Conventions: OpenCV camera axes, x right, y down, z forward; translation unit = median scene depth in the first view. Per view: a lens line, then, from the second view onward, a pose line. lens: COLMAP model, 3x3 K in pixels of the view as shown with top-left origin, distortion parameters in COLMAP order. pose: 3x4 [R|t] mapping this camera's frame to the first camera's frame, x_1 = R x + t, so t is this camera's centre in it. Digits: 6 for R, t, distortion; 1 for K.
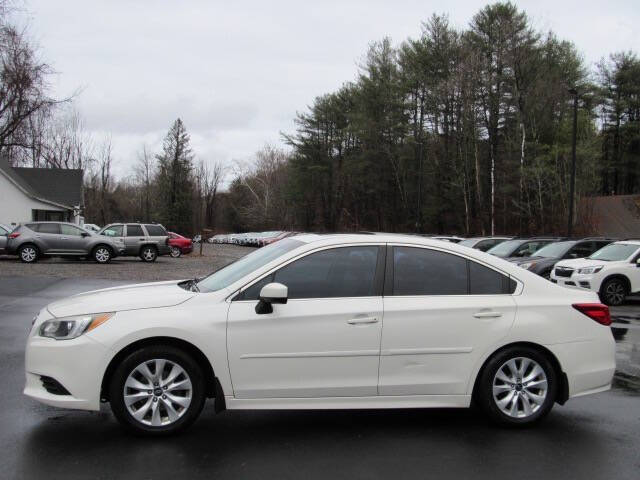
lens RADIAL K [[717.1, 0, 317.7], [0, 717.1, 274.8], [0, 0, 1]] dist [-0.091638, 0.079755]
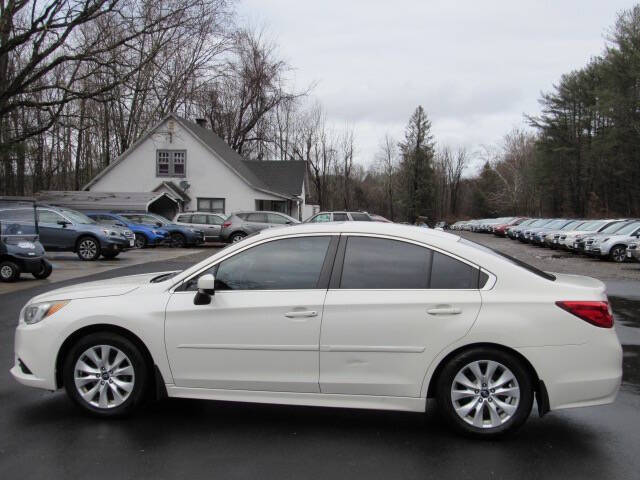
lens RADIAL K [[717.1, 0, 317.7], [0, 717.1, 274.8], [0, 0, 1]] dist [-0.091638, 0.079755]
pose [[0.946171, 0.009333, -0.323532, 0.380805], [-0.003319, 0.999811, 0.019135, -0.007130], [0.323650, -0.017031, 0.946024, 0.093217]]
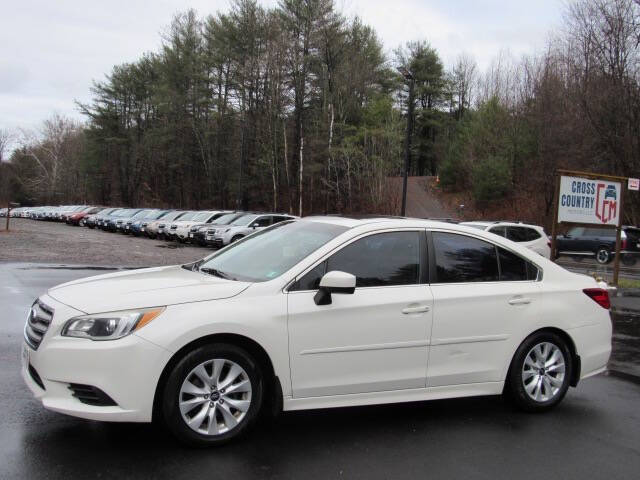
lens RADIAL K [[717.1, 0, 317.7], [0, 717.1, 274.8], [0, 0, 1]] dist [-0.091638, 0.079755]
pose [[0.962742, -0.005346, 0.270367, -0.309347], [-0.003676, 0.999453, 0.032854, -0.013244], [-0.270395, -0.032624, 0.962196, 0.112405]]
